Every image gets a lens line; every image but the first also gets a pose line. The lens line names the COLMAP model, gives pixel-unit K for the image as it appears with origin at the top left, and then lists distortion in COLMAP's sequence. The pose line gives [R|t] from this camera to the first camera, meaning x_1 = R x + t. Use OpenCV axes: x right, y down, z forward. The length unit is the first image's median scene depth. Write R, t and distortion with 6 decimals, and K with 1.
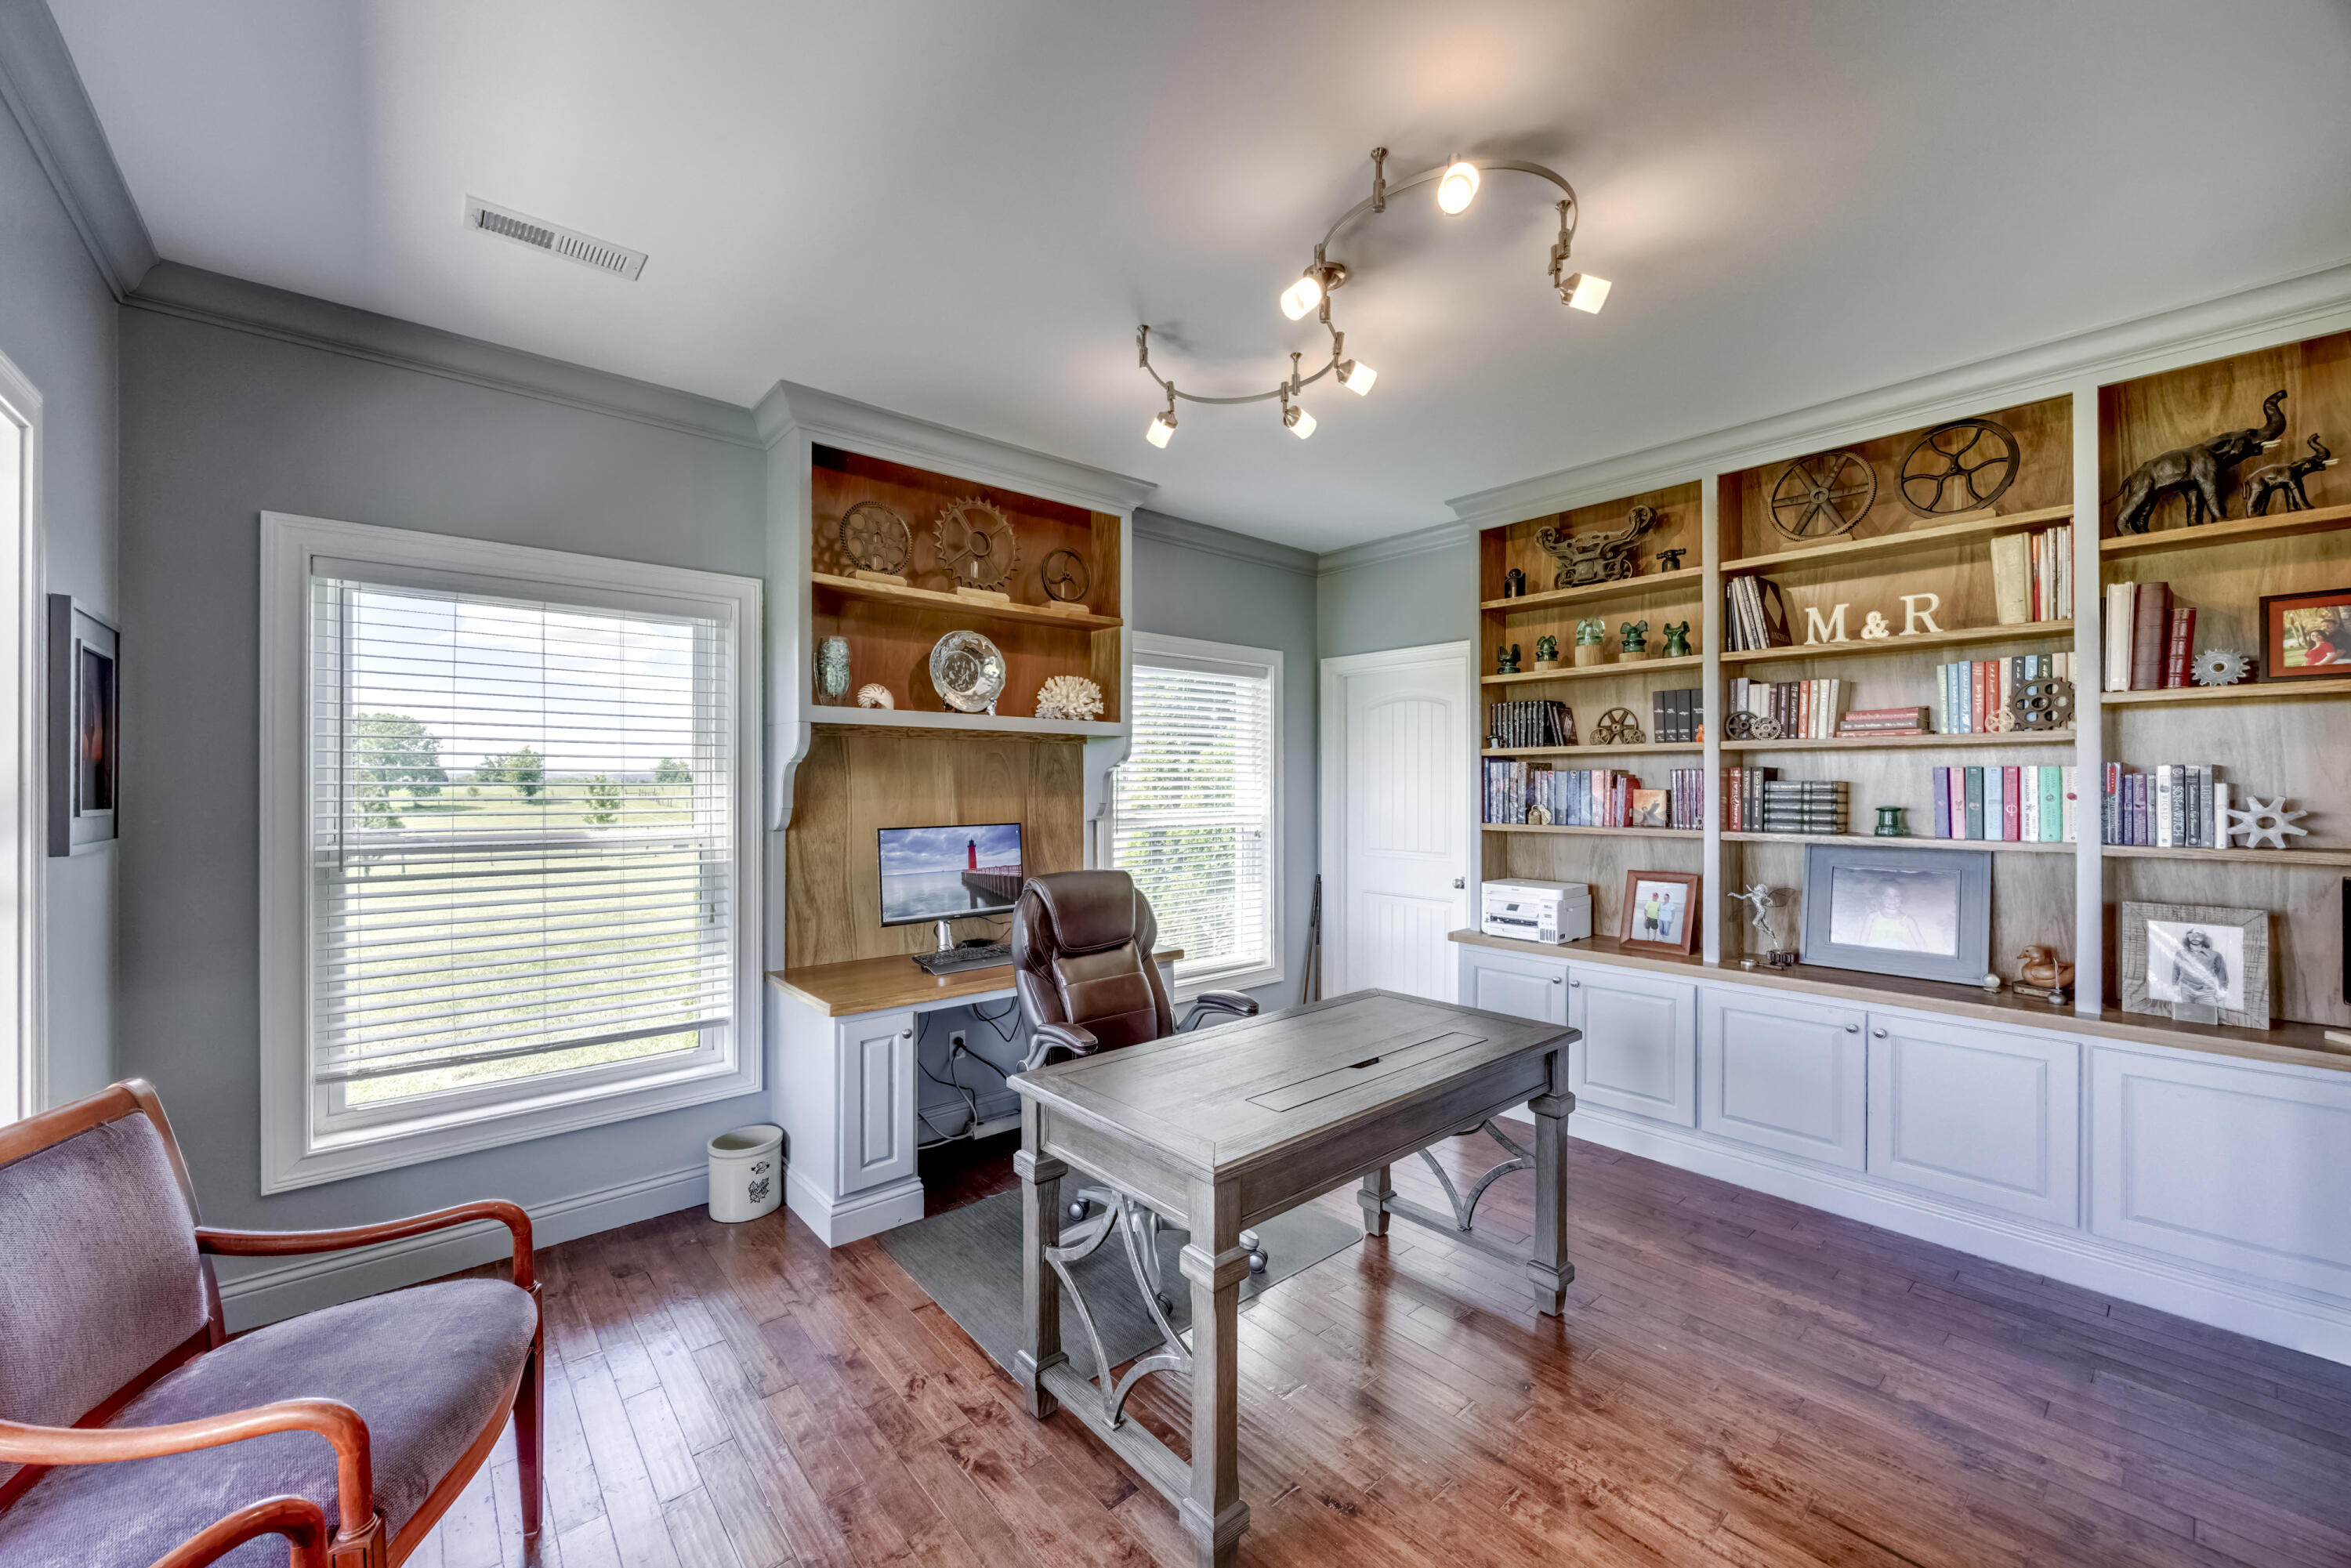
lens RADIAL K [[908.2, 0, 1169.9], [0, 908.2, 789.7], [0, 0, 1]] dist [0.000104, -0.000053]
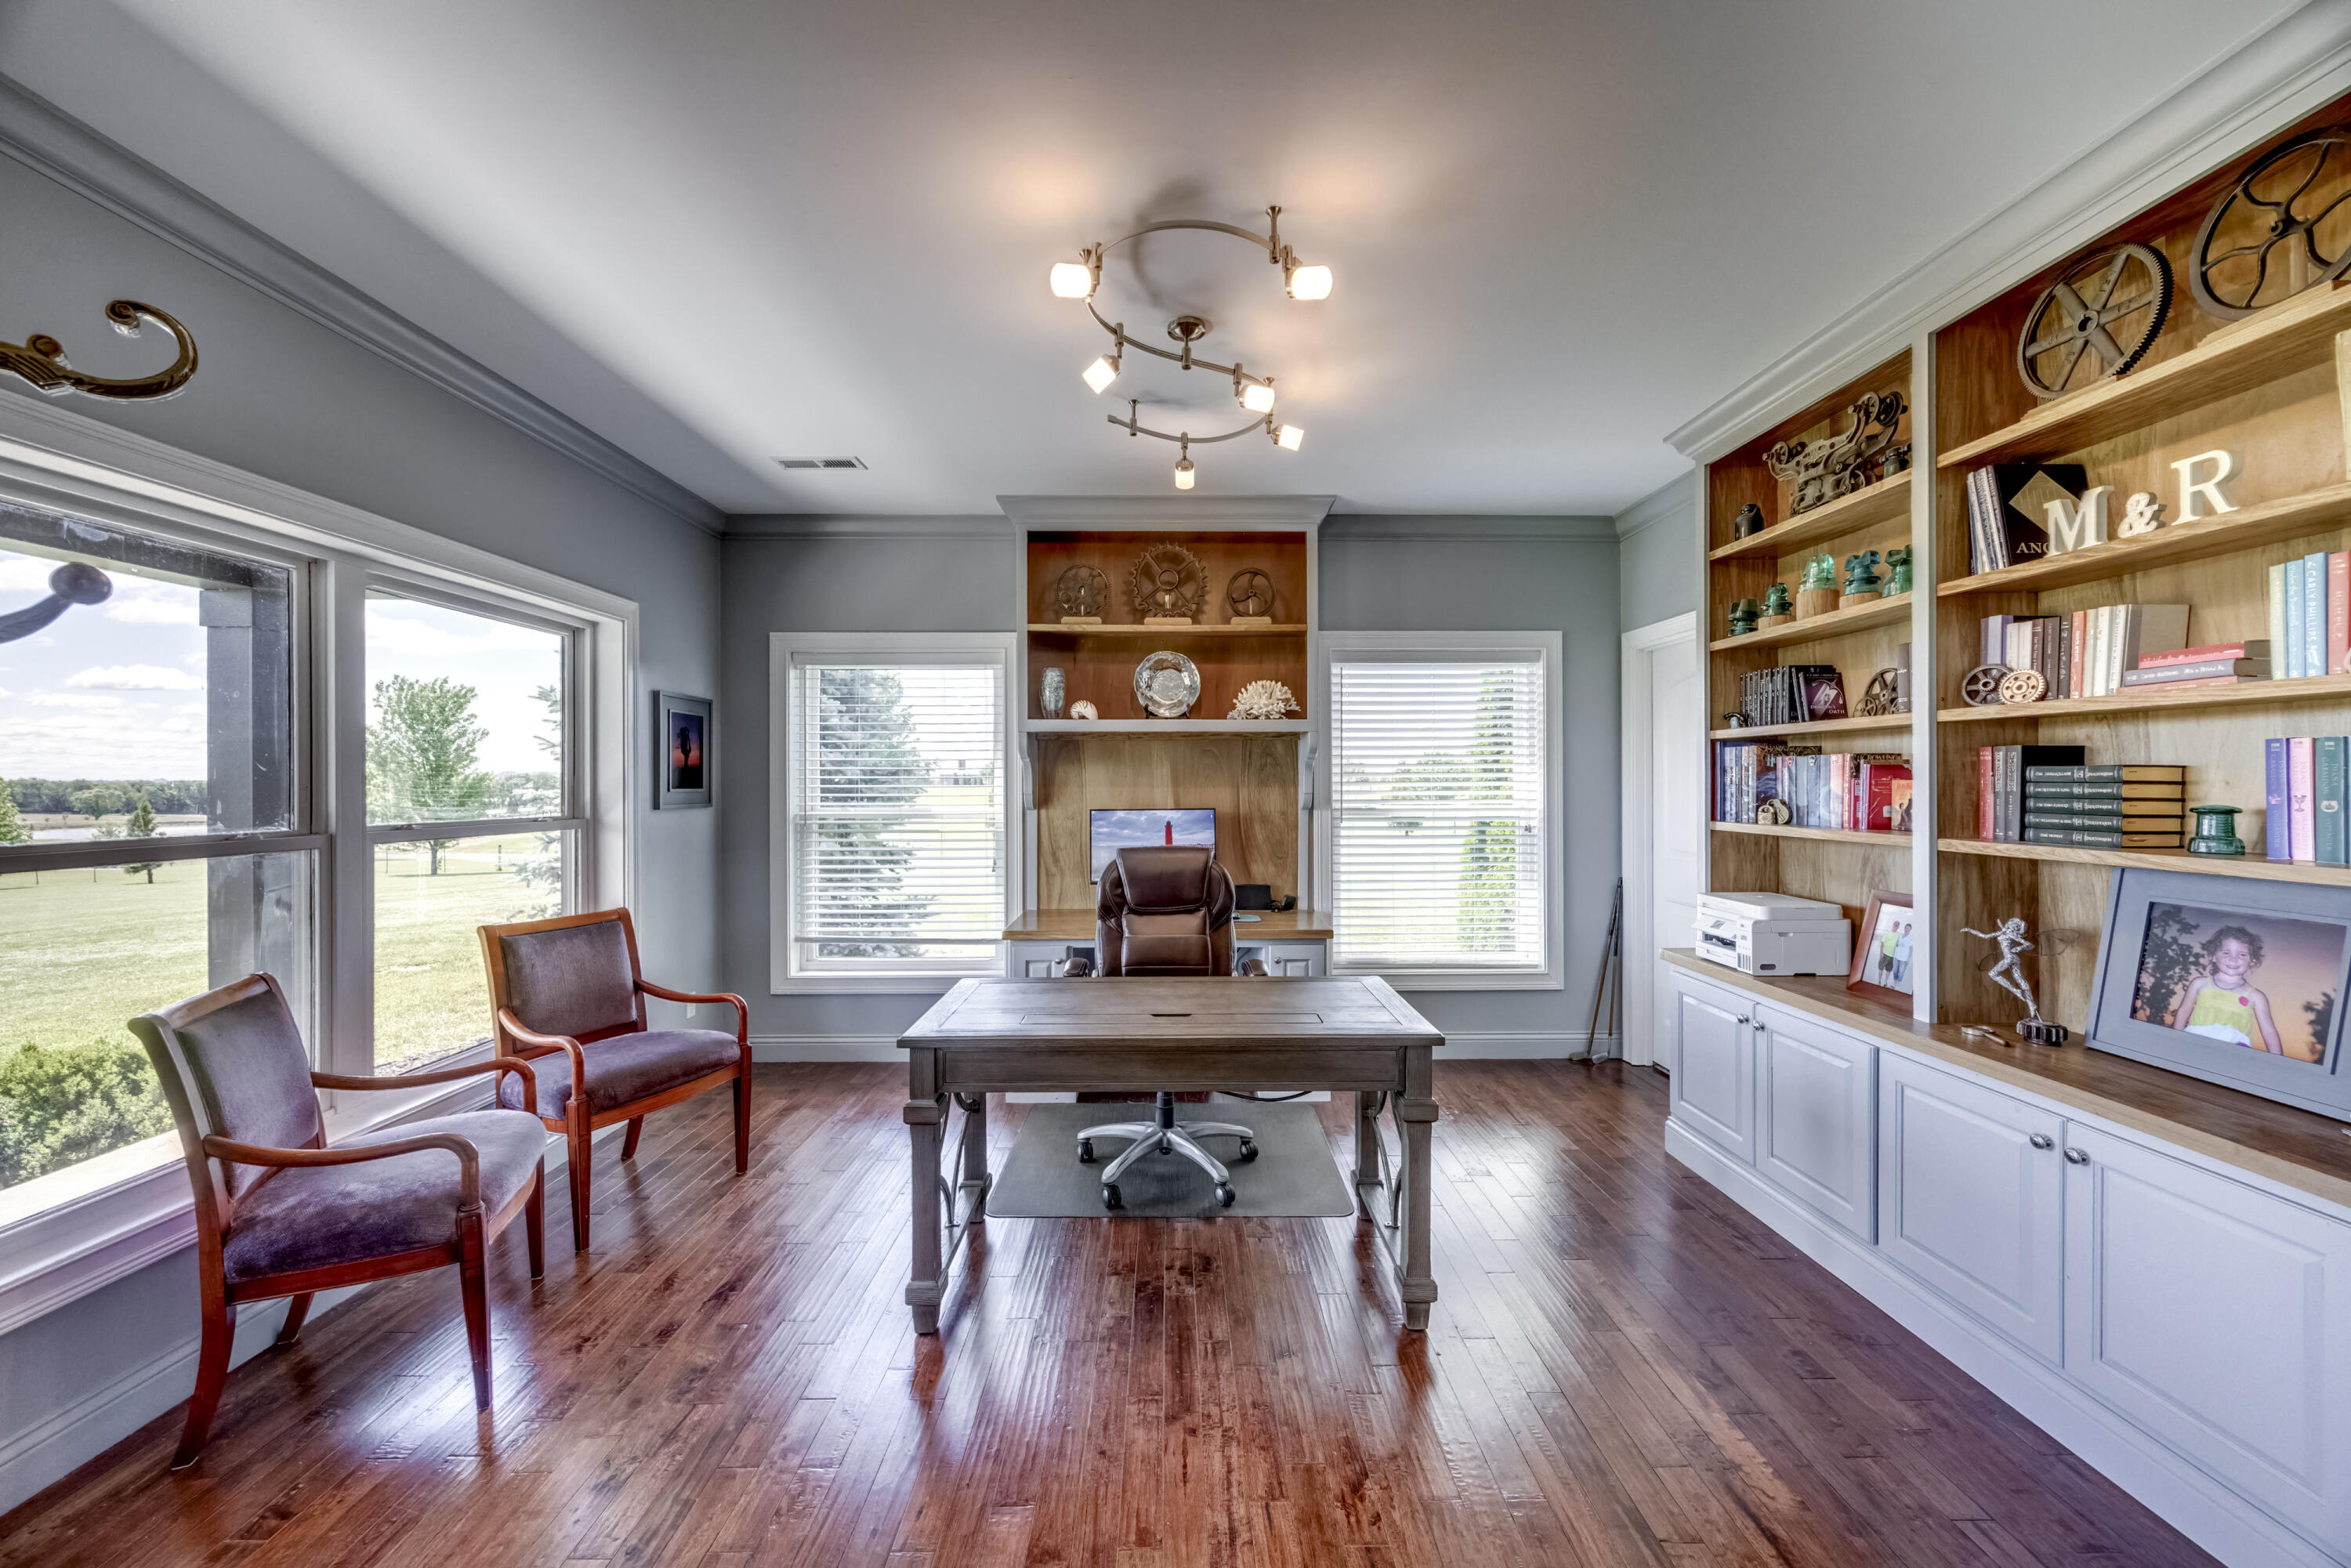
lens RADIAL K [[890.7, 0, 1175.5], [0, 890.7, 784.0], [0, 0, 1]] dist [-0.000383, -0.000128]
pose [[0.762142, 0.001100, -0.647409, 0.576565], [-0.002132, 0.999997, -0.000810, 0.005838], [0.647406, 0.001998, 0.762142, 0.087924]]
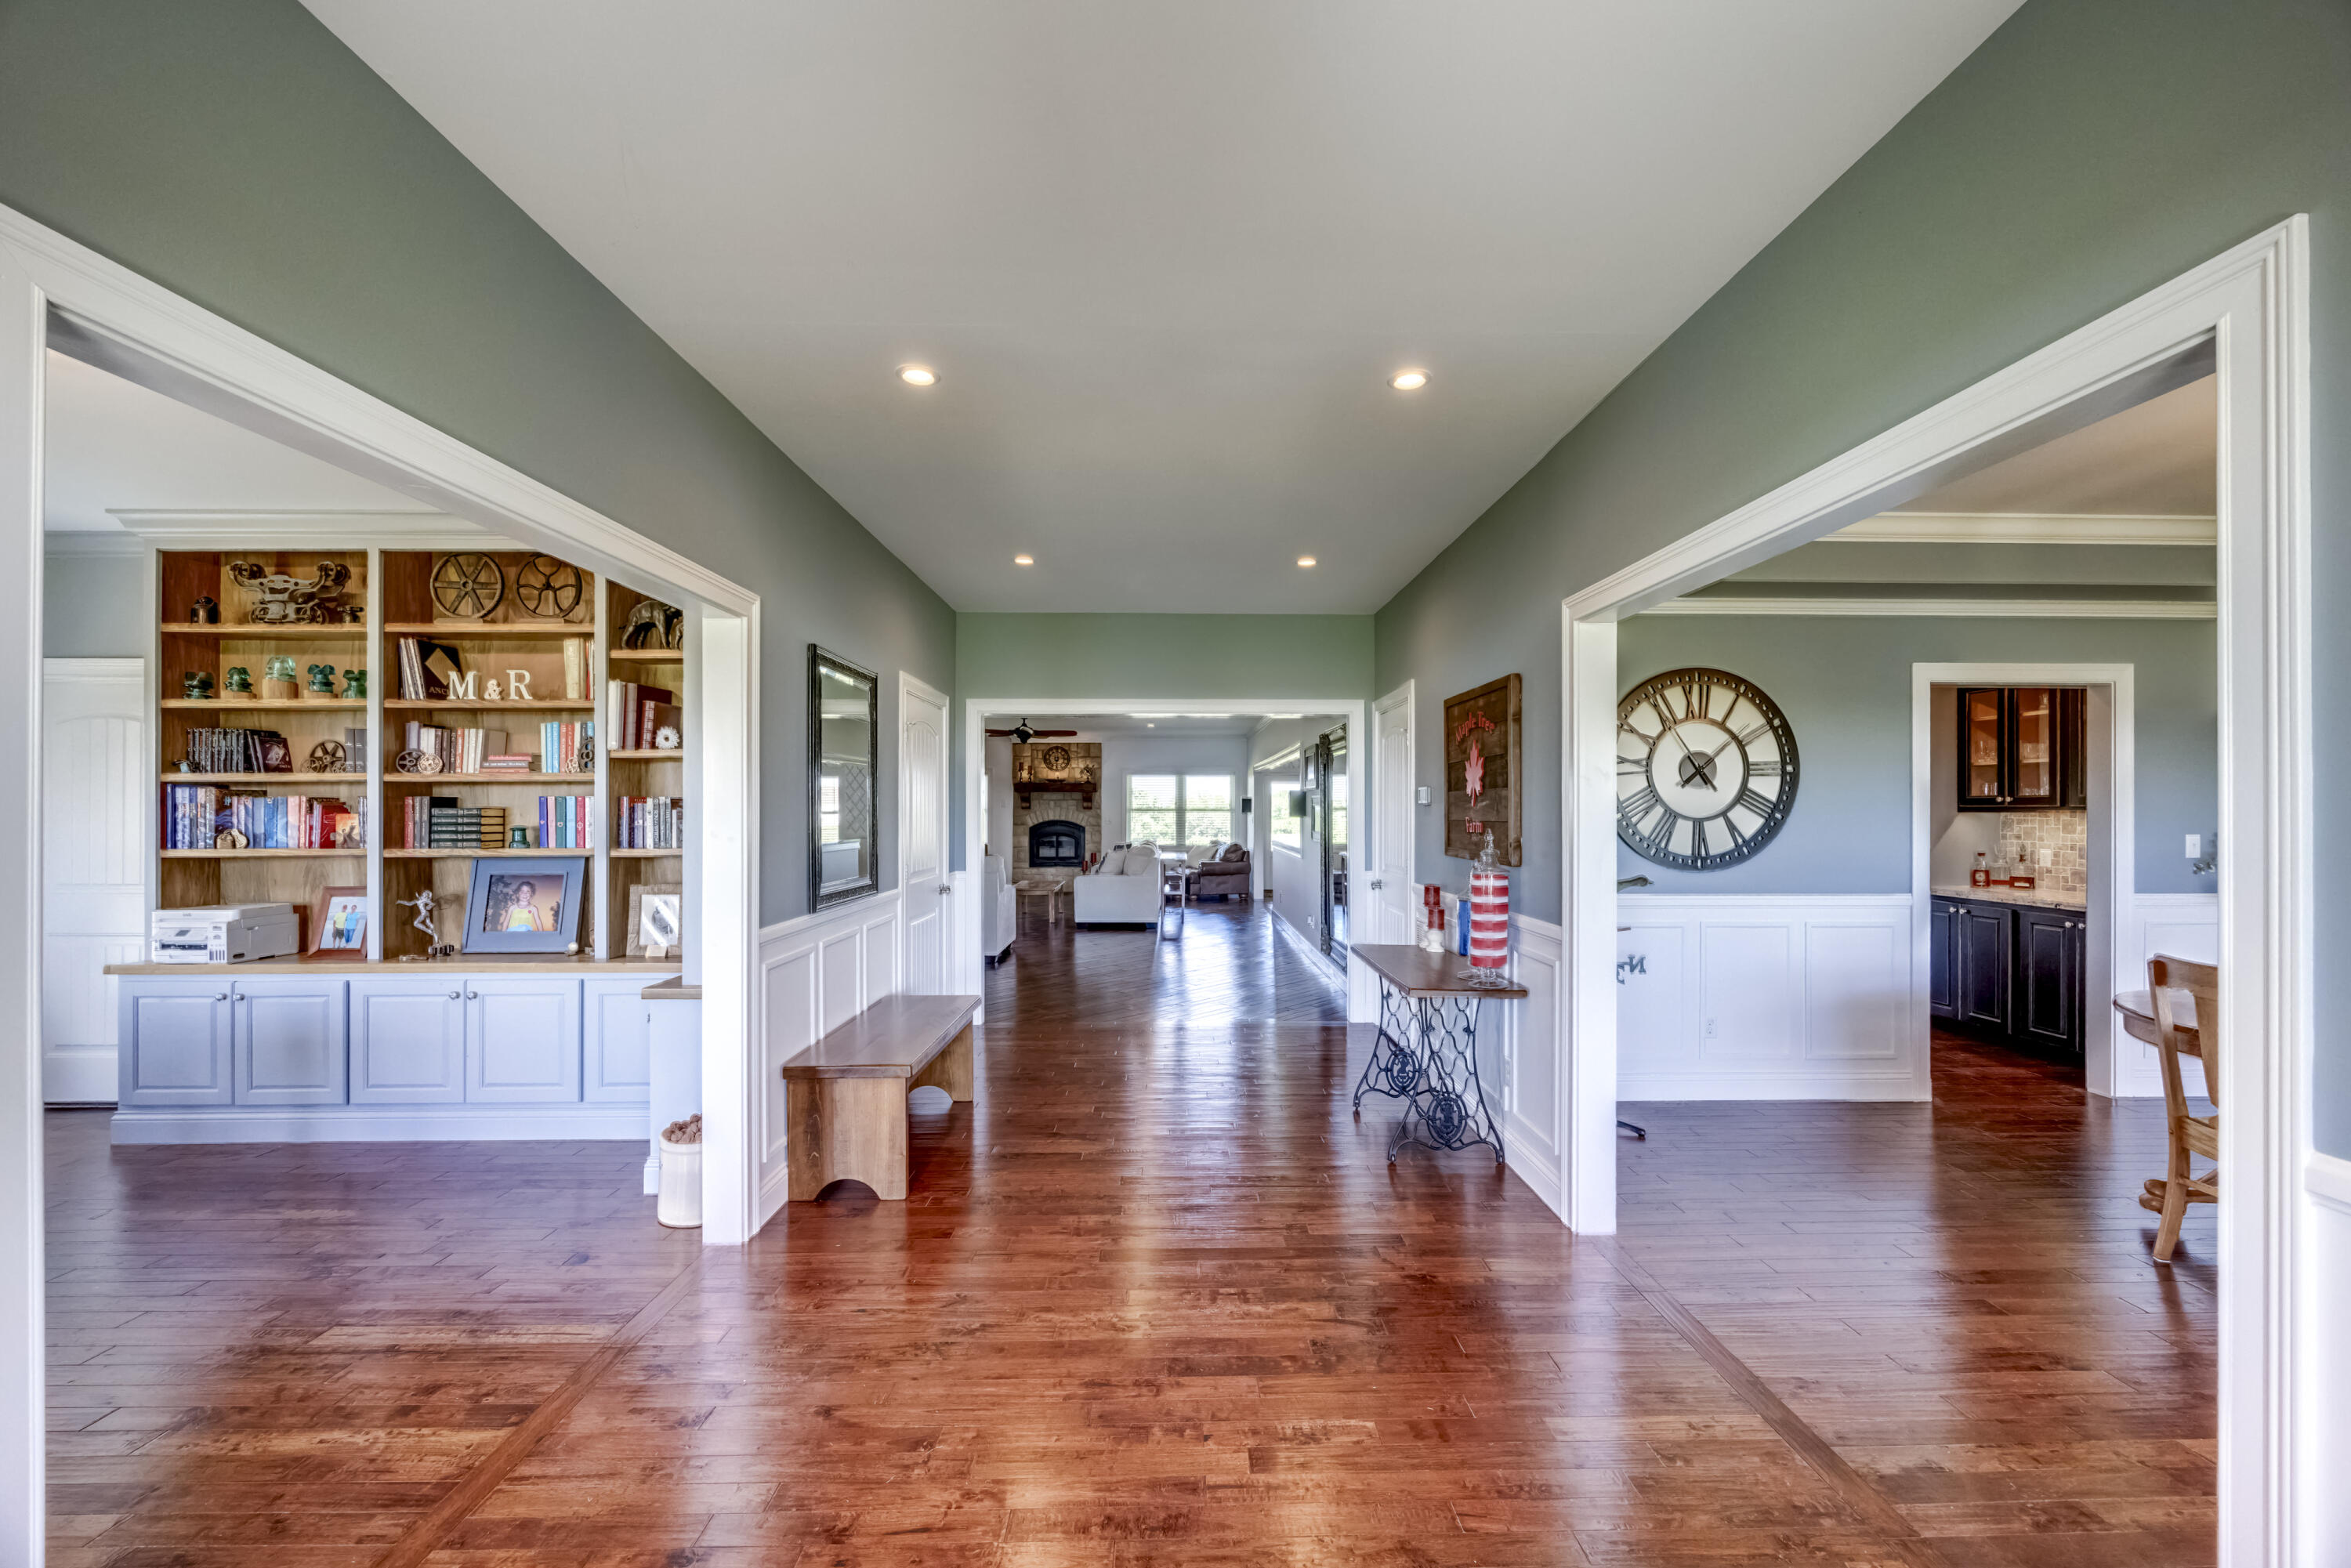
lens RADIAL K [[877.4, 0, 1167.3], [0, 877.4, 808.9], [0, 0, 1]] dist [-0.001772, -0.000114]
pose [[0.641729, 0.003924, 0.766921, 0.367919], [0.005112, 0.999943, -0.009394, 0.008701], [-0.766914, 0.009949, 0.641673, -0.503313]]
